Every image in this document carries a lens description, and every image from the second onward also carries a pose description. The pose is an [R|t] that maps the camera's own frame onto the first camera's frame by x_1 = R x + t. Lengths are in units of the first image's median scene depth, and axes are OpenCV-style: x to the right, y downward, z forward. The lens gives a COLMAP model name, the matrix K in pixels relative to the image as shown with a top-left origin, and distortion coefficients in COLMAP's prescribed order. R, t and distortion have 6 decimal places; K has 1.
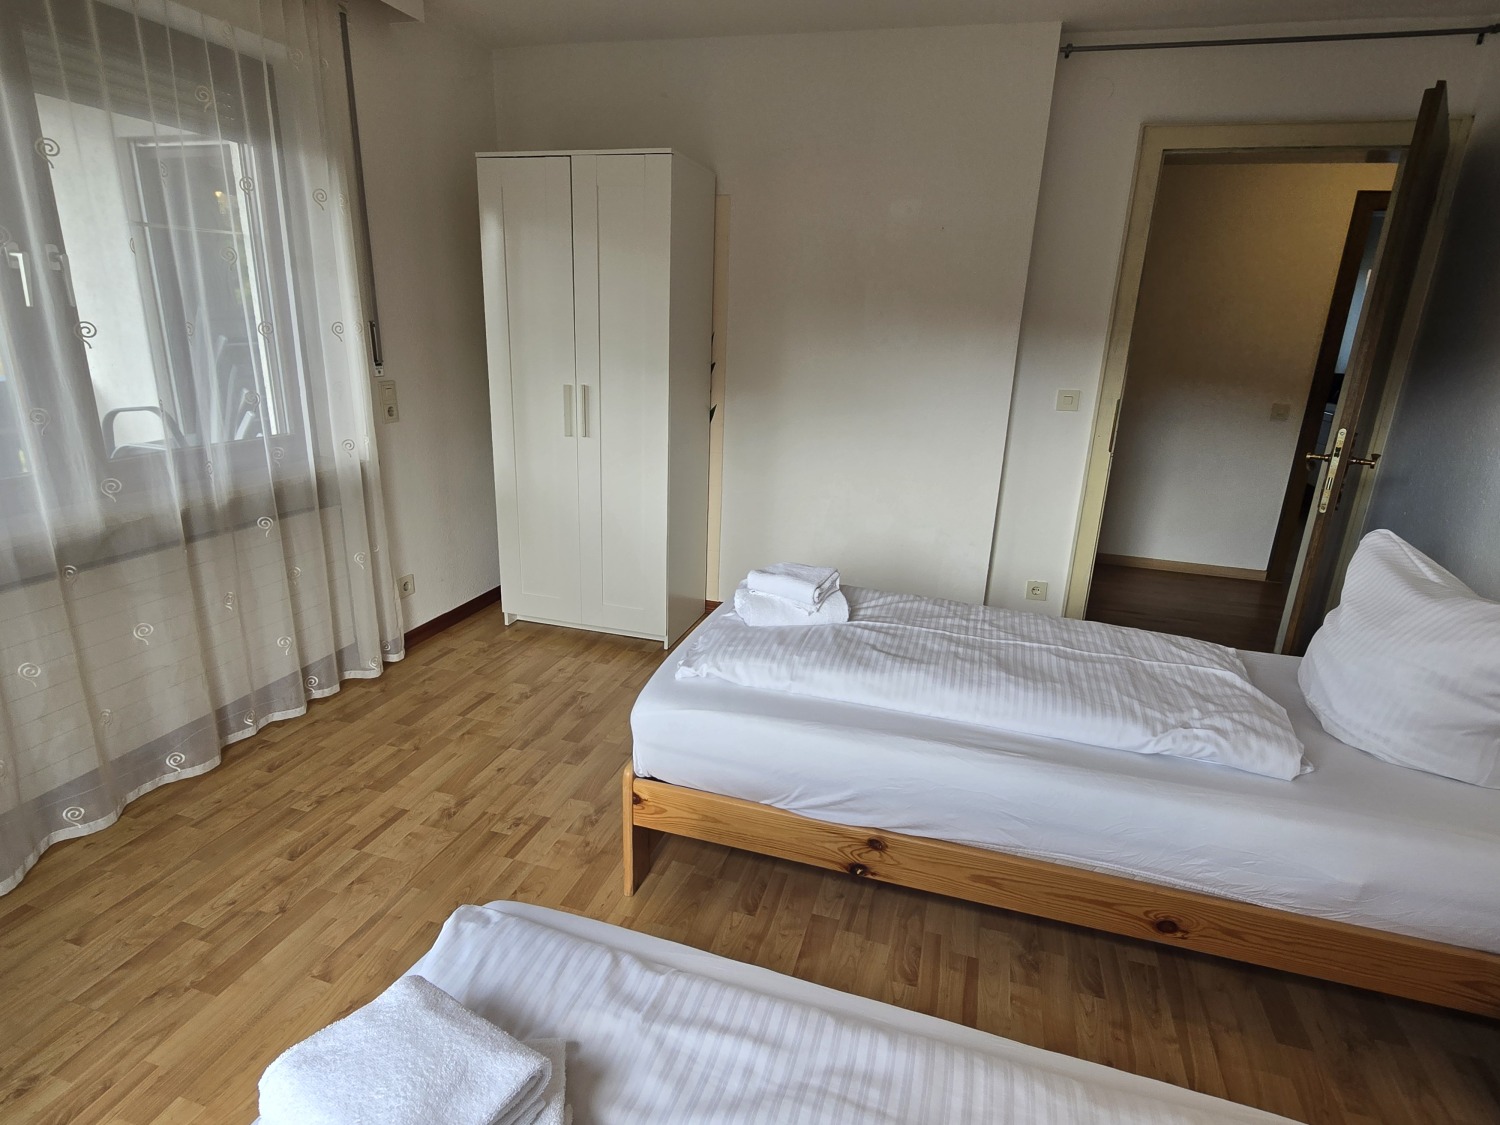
lens RADIAL K [[806.1, 0, 745.7], [0, 806.1, 565.9], [0, 0, 1]] dist [-0.005361, 0.000789]
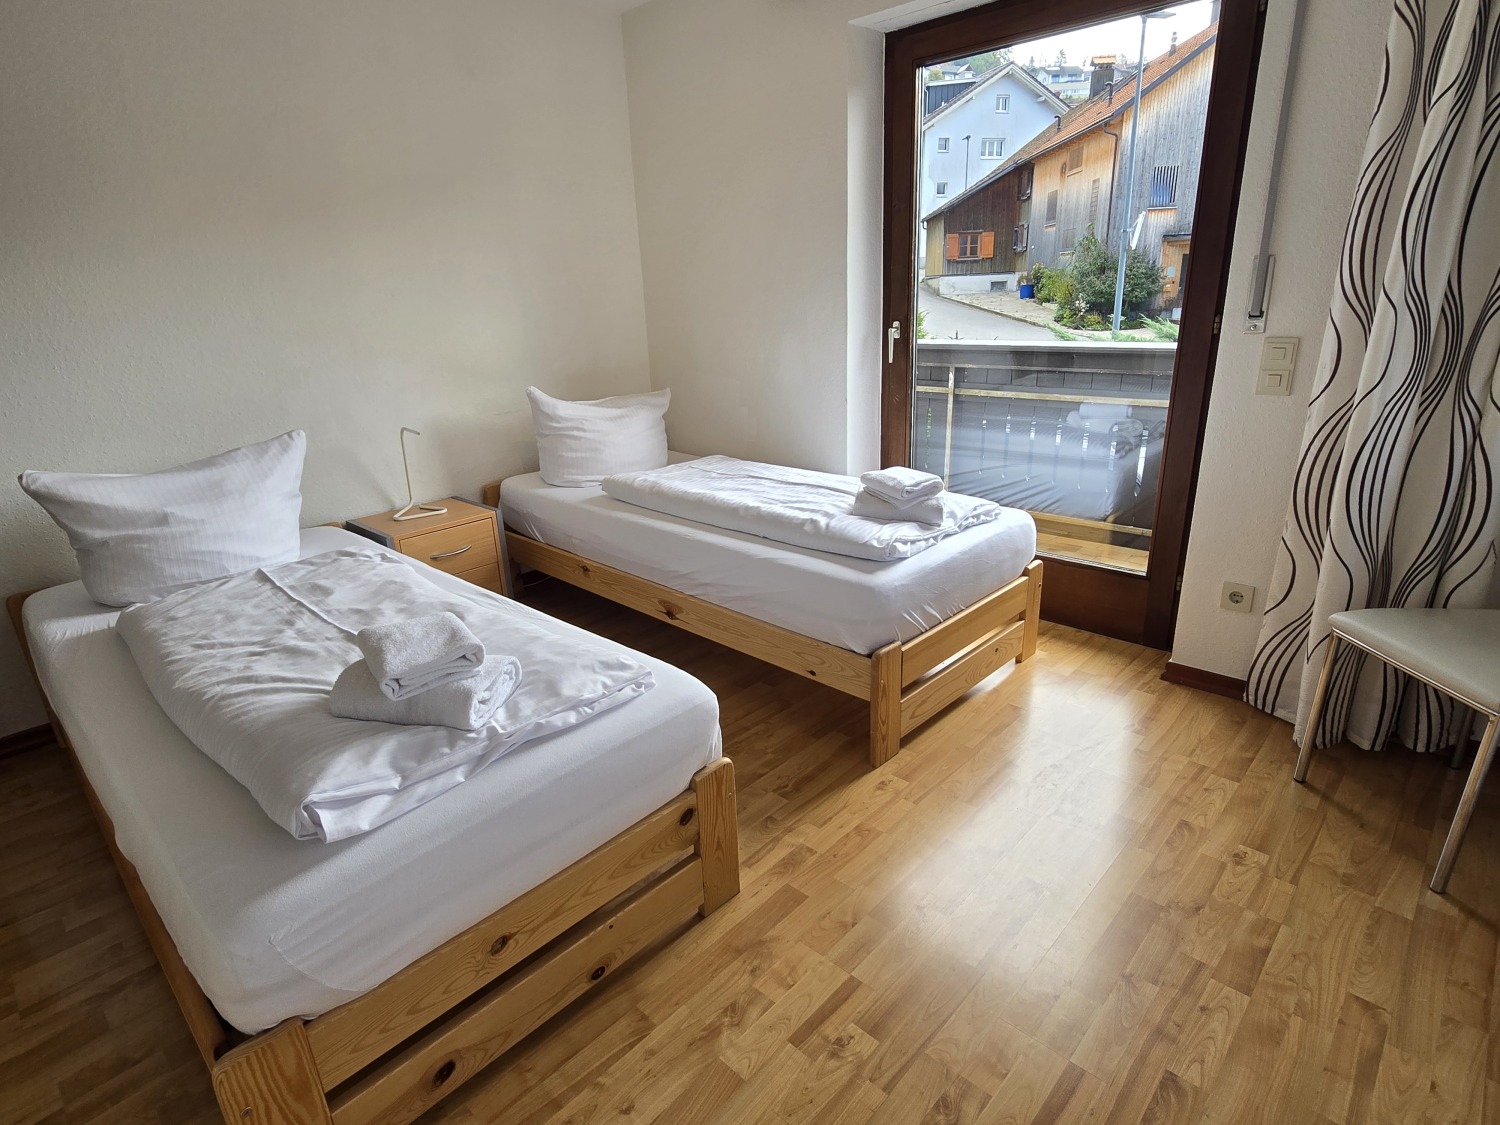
lens RADIAL K [[806.1, 0, 749.9], [0, 806.1, 567.3], [0, 0, 1]] dist [-0.005361, 0.000789]
pose [[-0.895768, -0.144339, 0.420436, -0.459192], [0.143292, 0.801569, 0.580478, -0.387425], [-0.420794, 0.580219, -0.697337, 1.325301]]
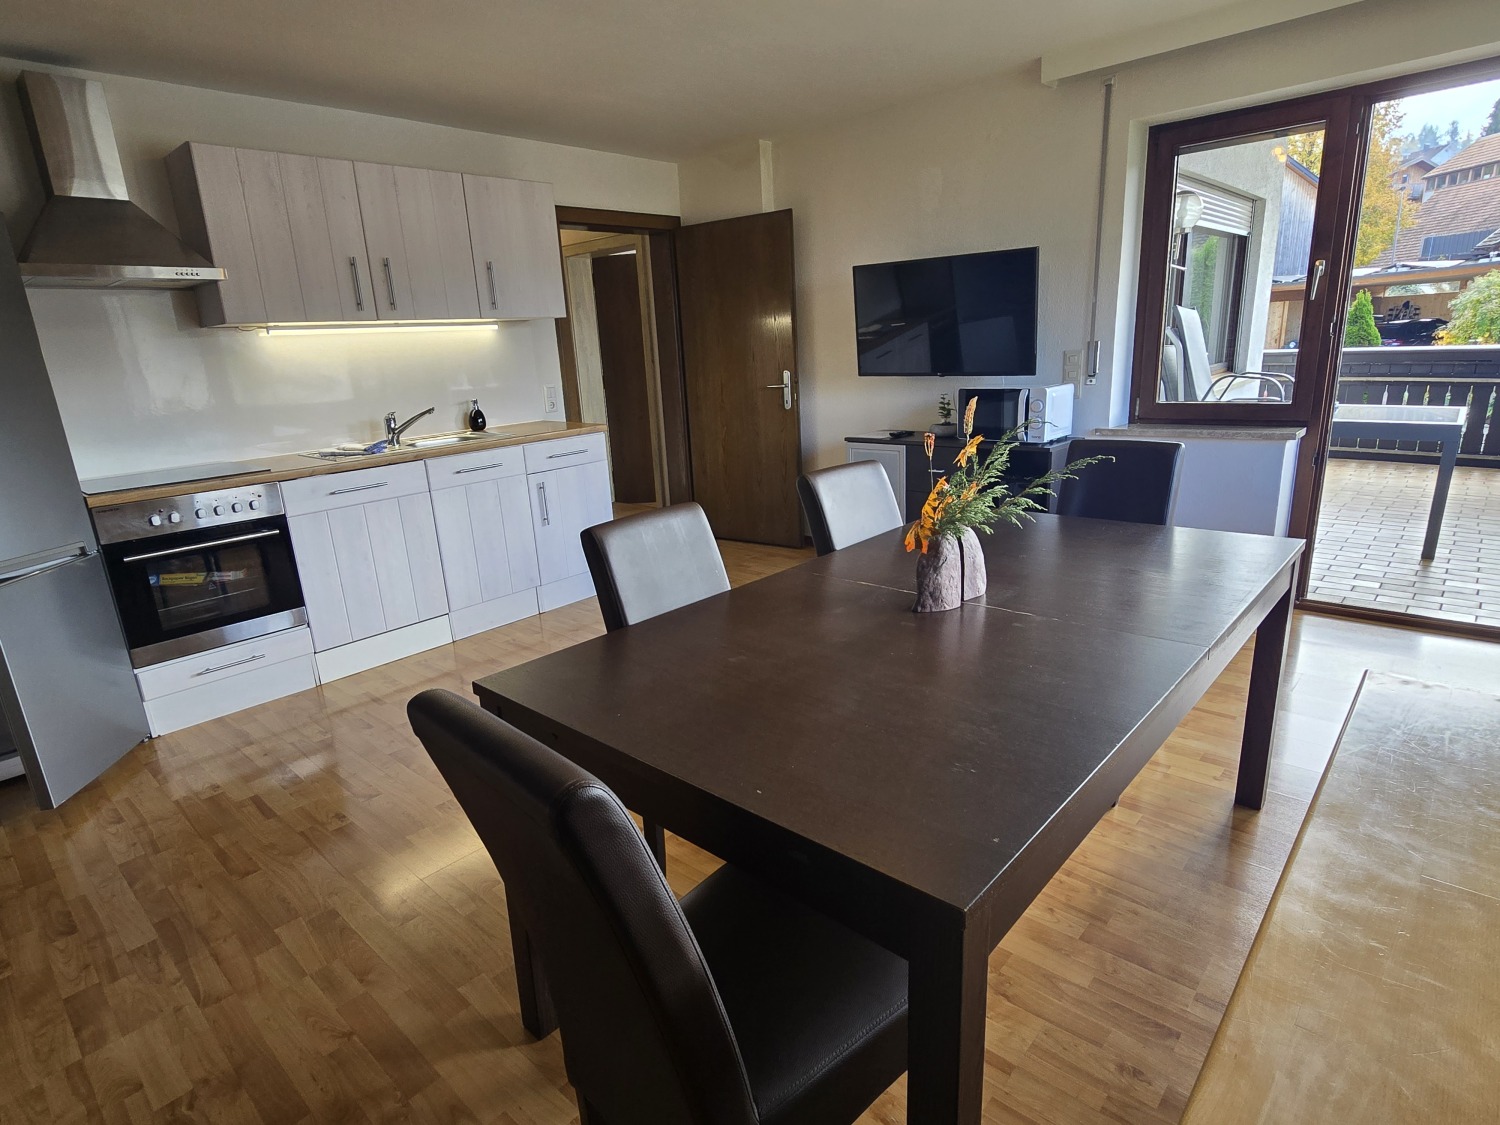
lens RADIAL K [[806.1, 0, 747.6], [0, 806.1, 571.7], [0, 0, 1]] dist [-0.005361, 0.000789]
pose [[0.430146, -0.298570, 0.851957, -0.881429], [0.332342, 0.929820, 0.158060, 0.080614], [-0.839359, 0.215152, 0.499186, -0.239228]]
